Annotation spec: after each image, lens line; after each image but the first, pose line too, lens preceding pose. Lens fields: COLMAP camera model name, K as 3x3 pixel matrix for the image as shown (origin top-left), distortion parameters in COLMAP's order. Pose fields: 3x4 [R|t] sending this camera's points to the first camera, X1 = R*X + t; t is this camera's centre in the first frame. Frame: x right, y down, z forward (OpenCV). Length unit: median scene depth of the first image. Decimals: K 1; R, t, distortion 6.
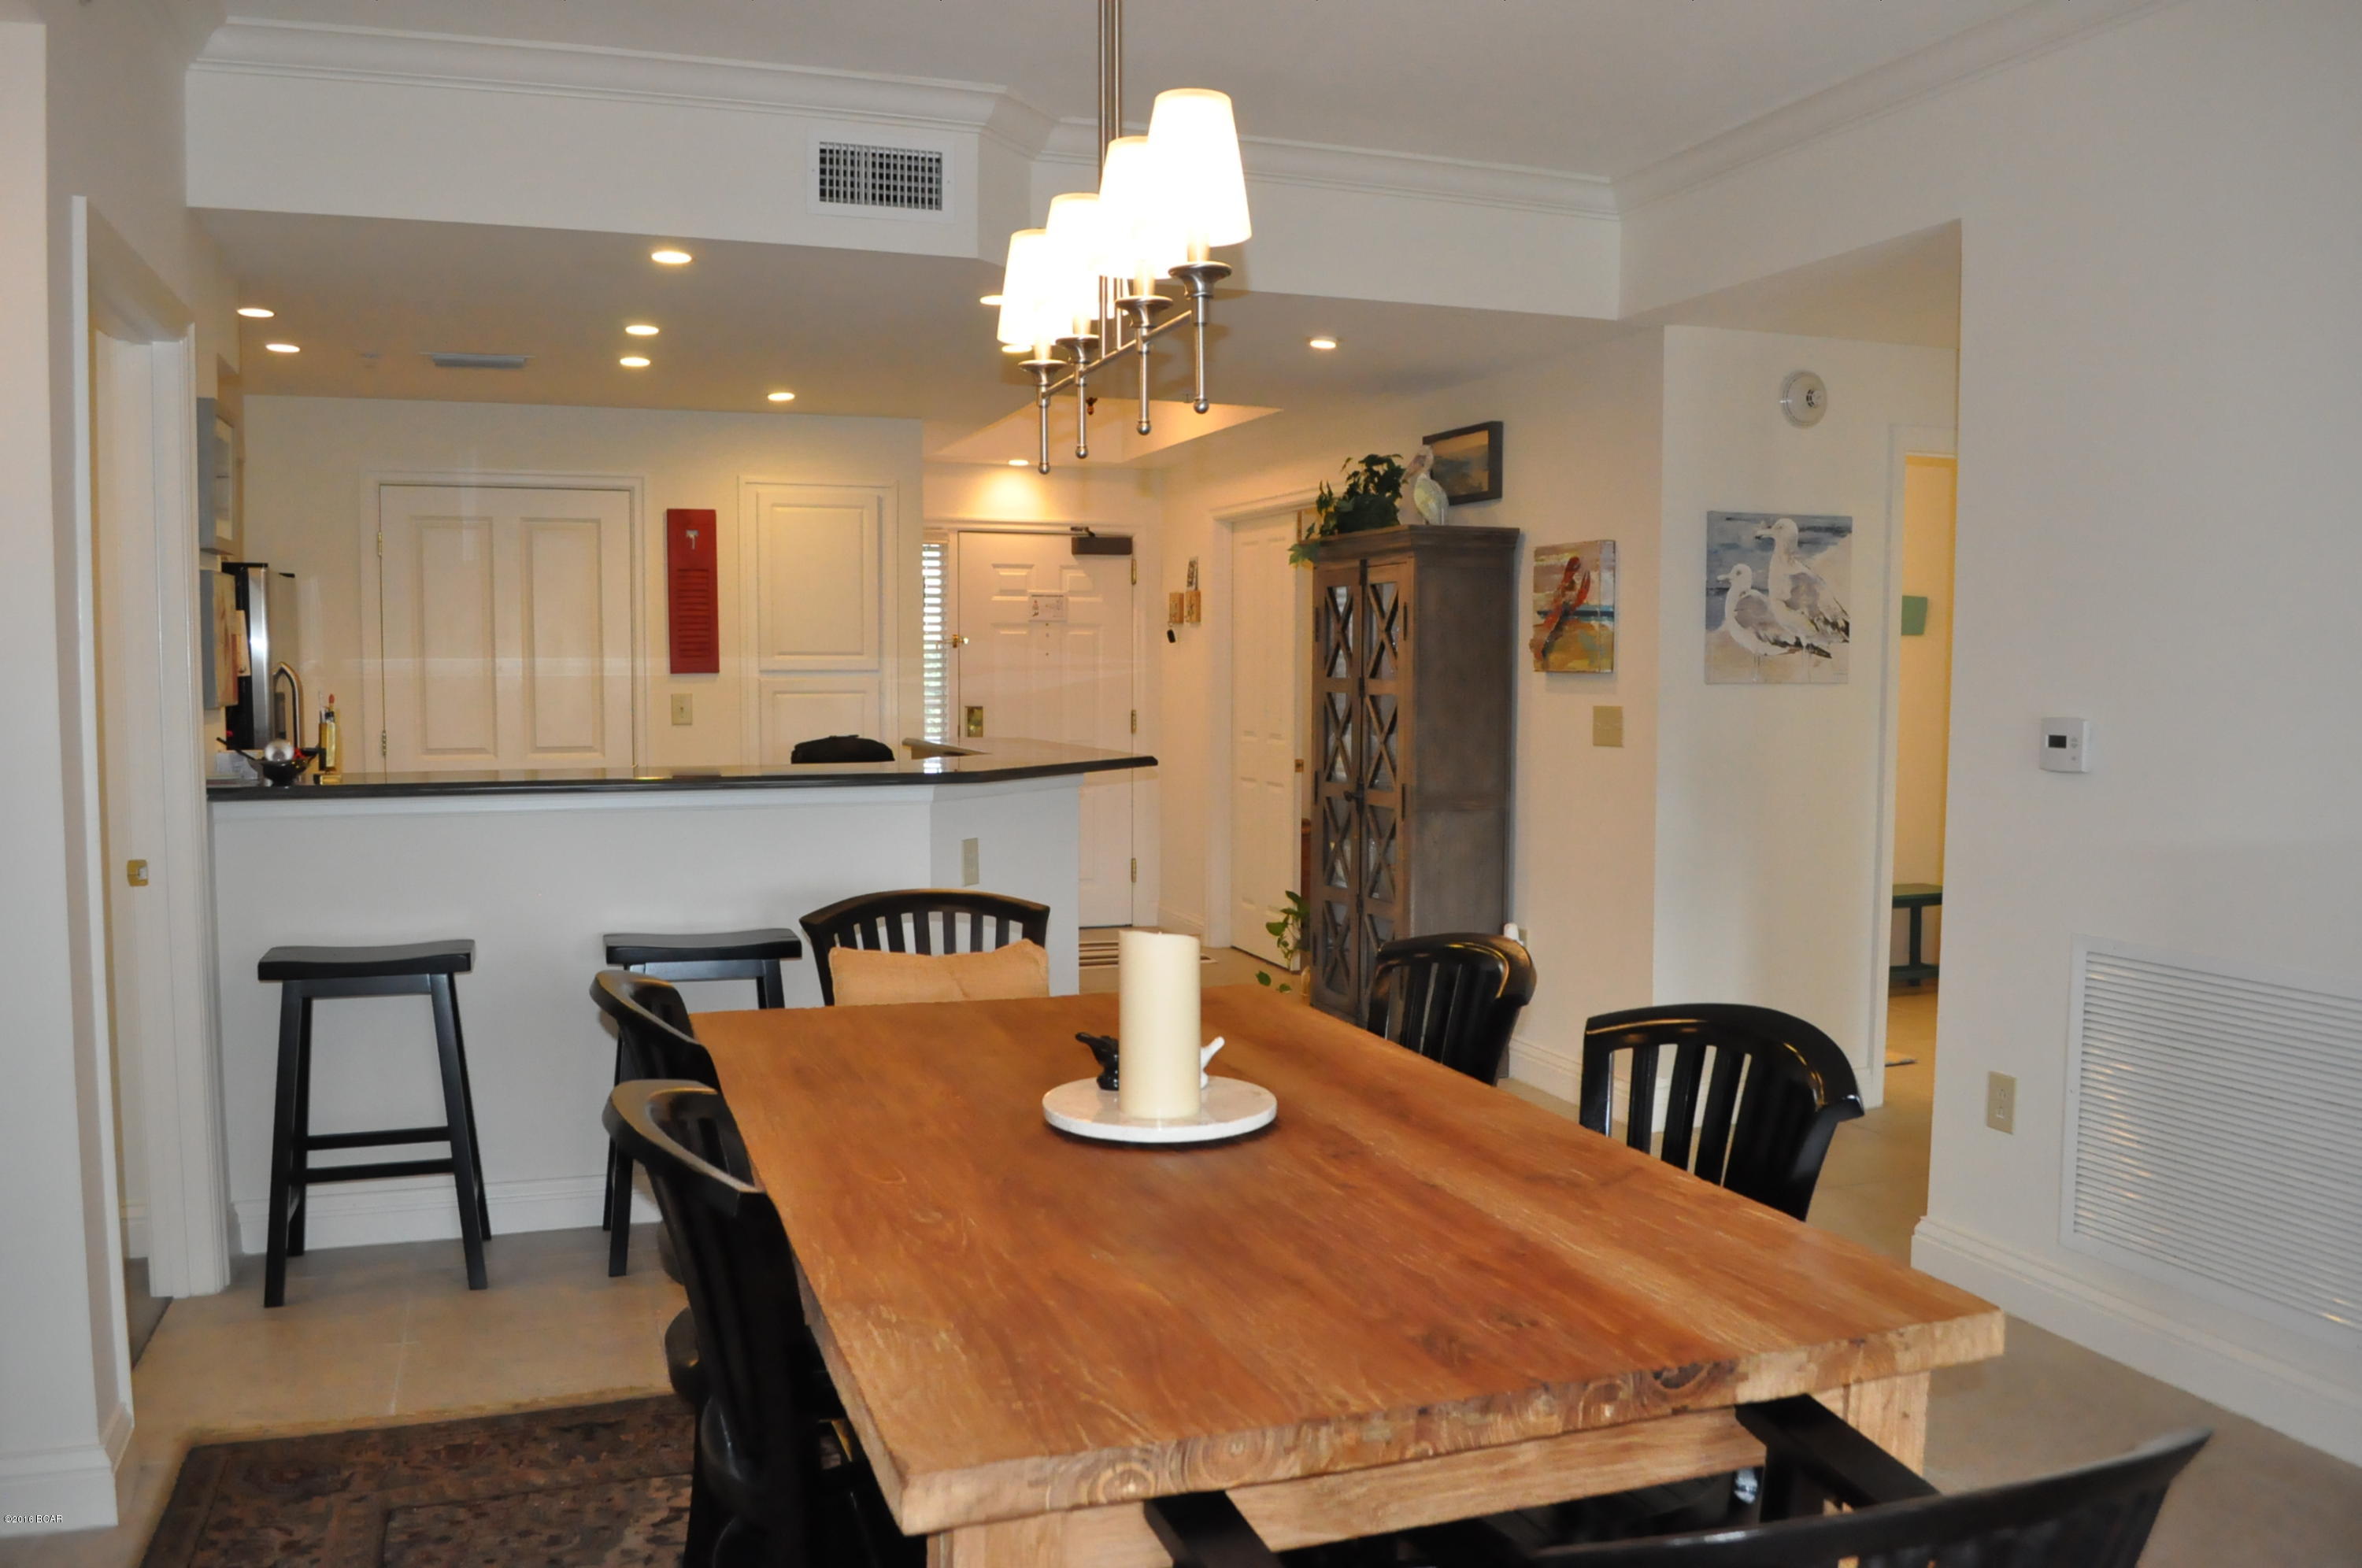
lens RADIAL K [[1843.0, 0, 1181.0], [0, 1843.0, 784.0], [0, 0, 1]] dist [-0.082680, 0.004501]
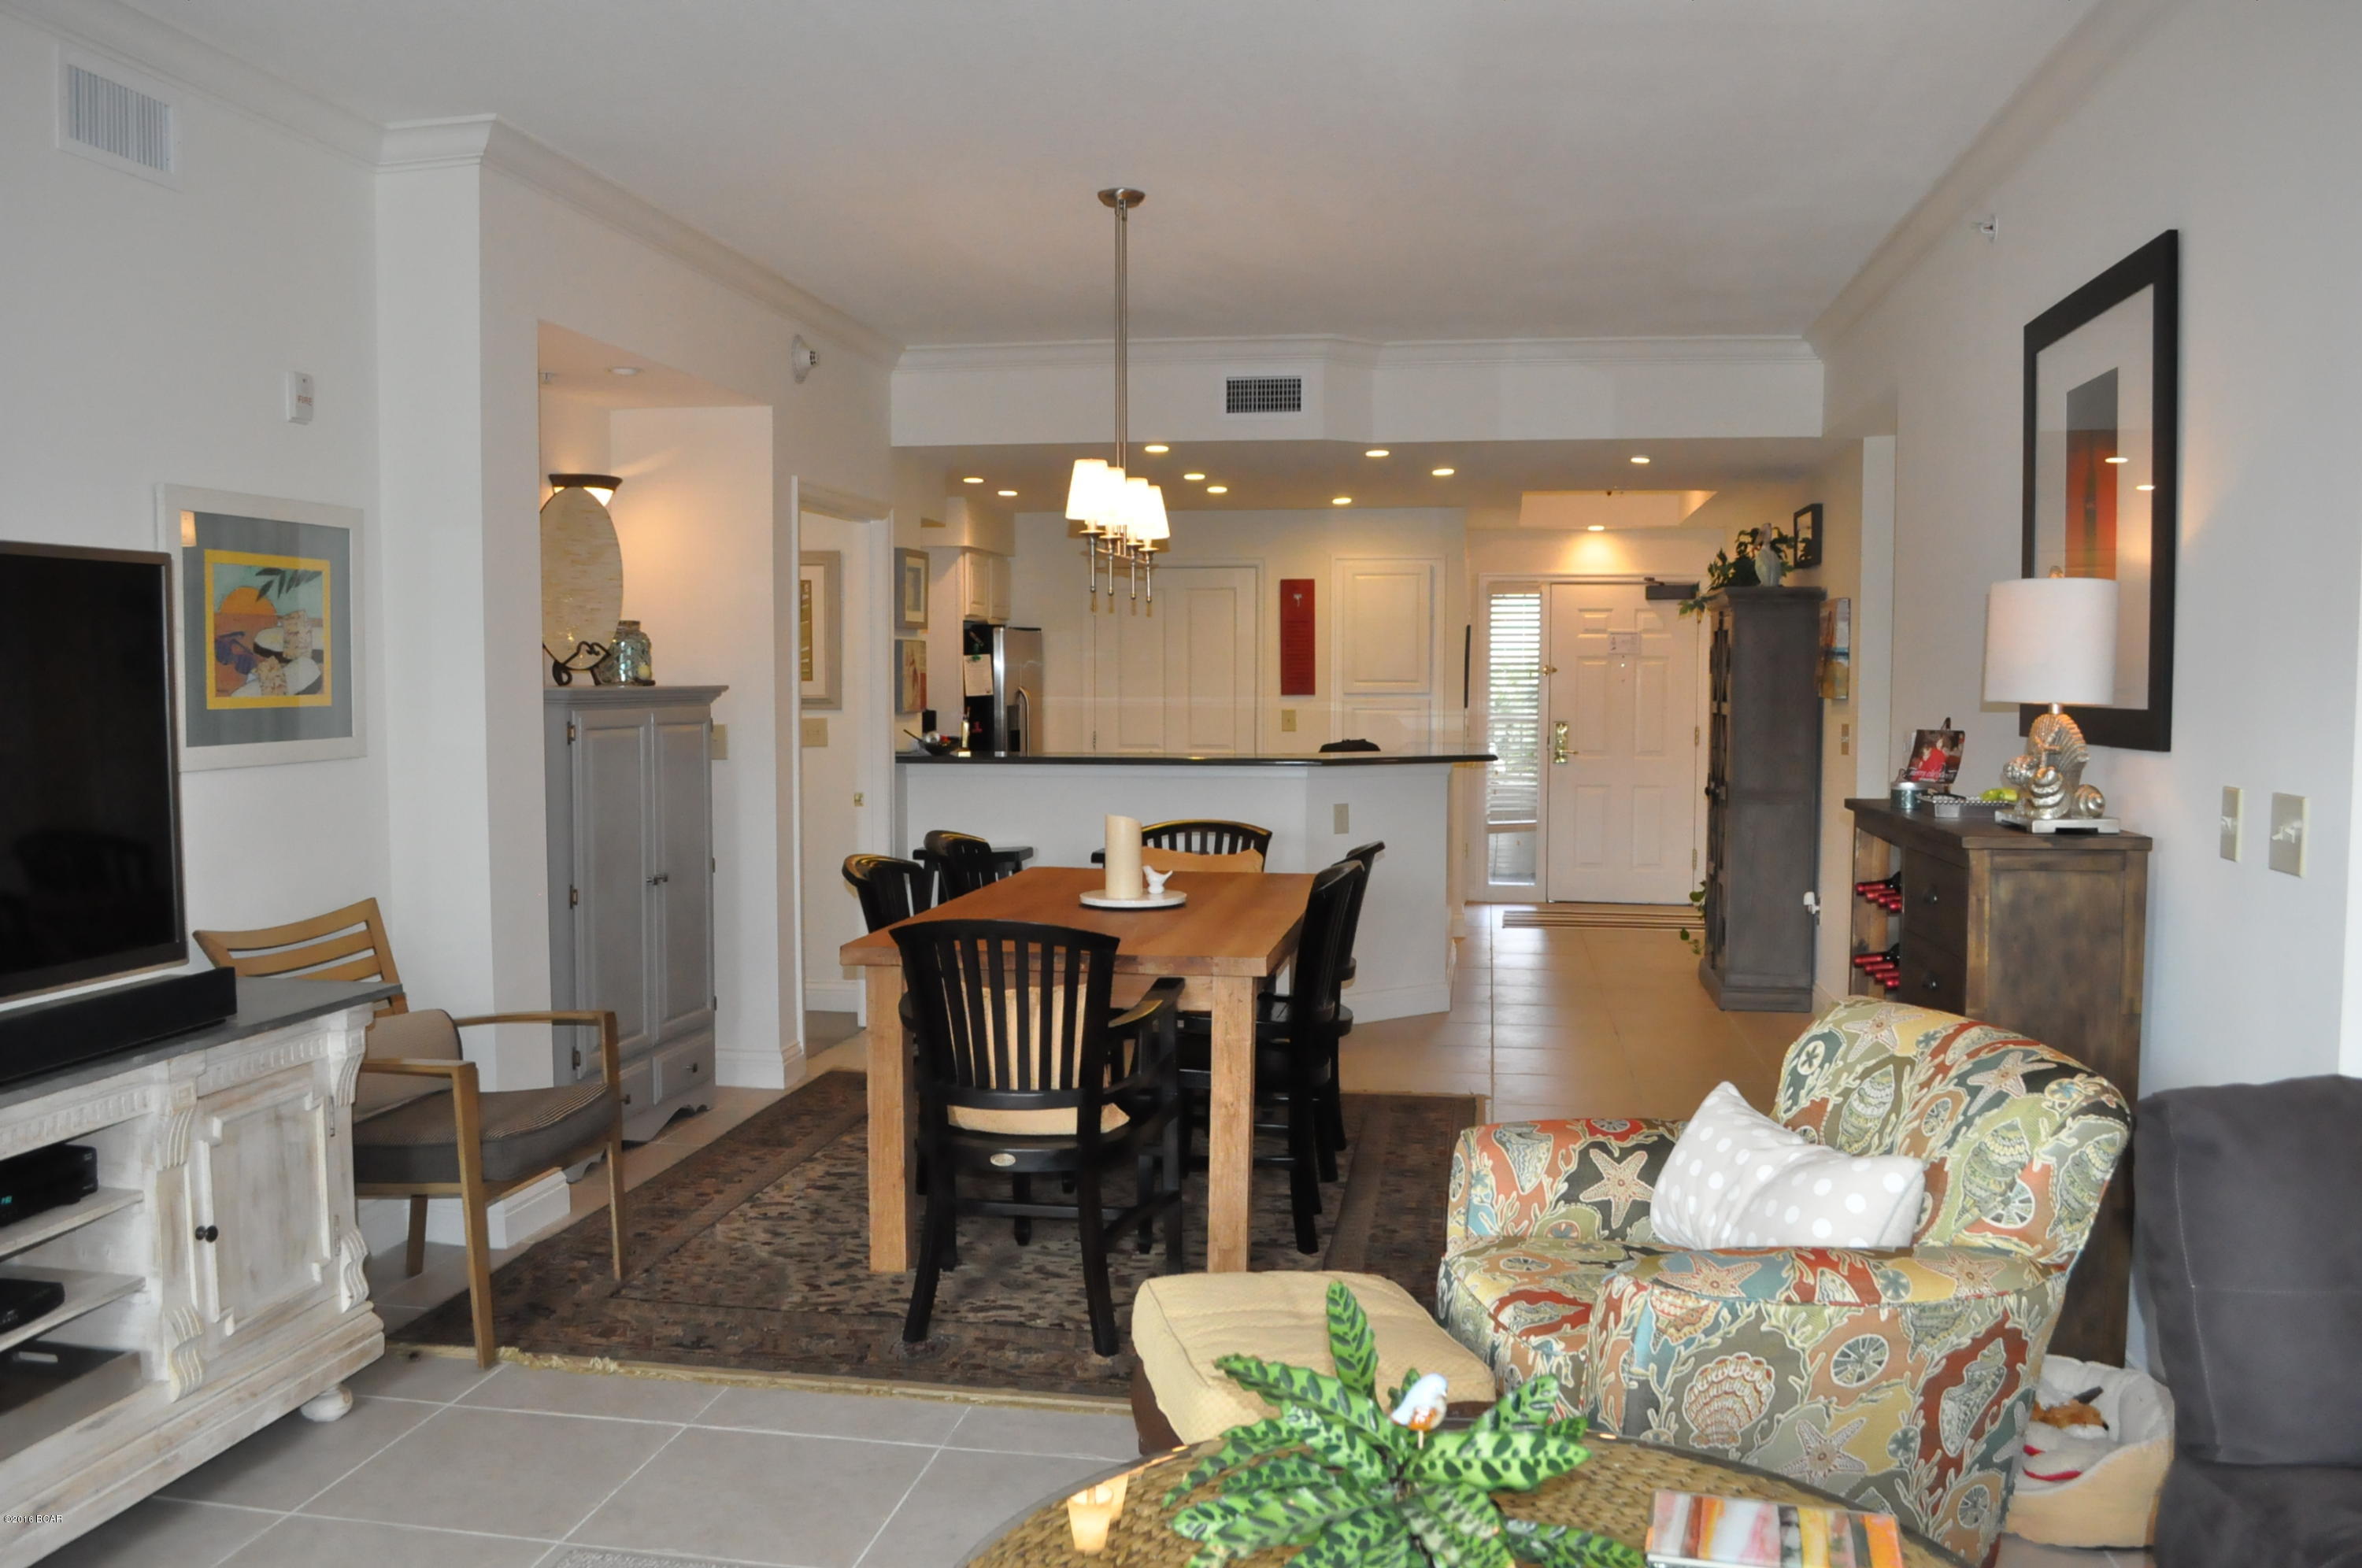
lens RADIAL K [[1843.0, 0, 1181.0], [0, 1843.0, 784.0], [0, 0, 1]] dist [-0.082680, 0.004501]
pose [[0.867905, 0.029979, -0.495825, 0.468479], [-0.034176, 0.999416, 0.000604, 0.014255], [0.495554, 0.016421, 0.868422, -0.362990]]
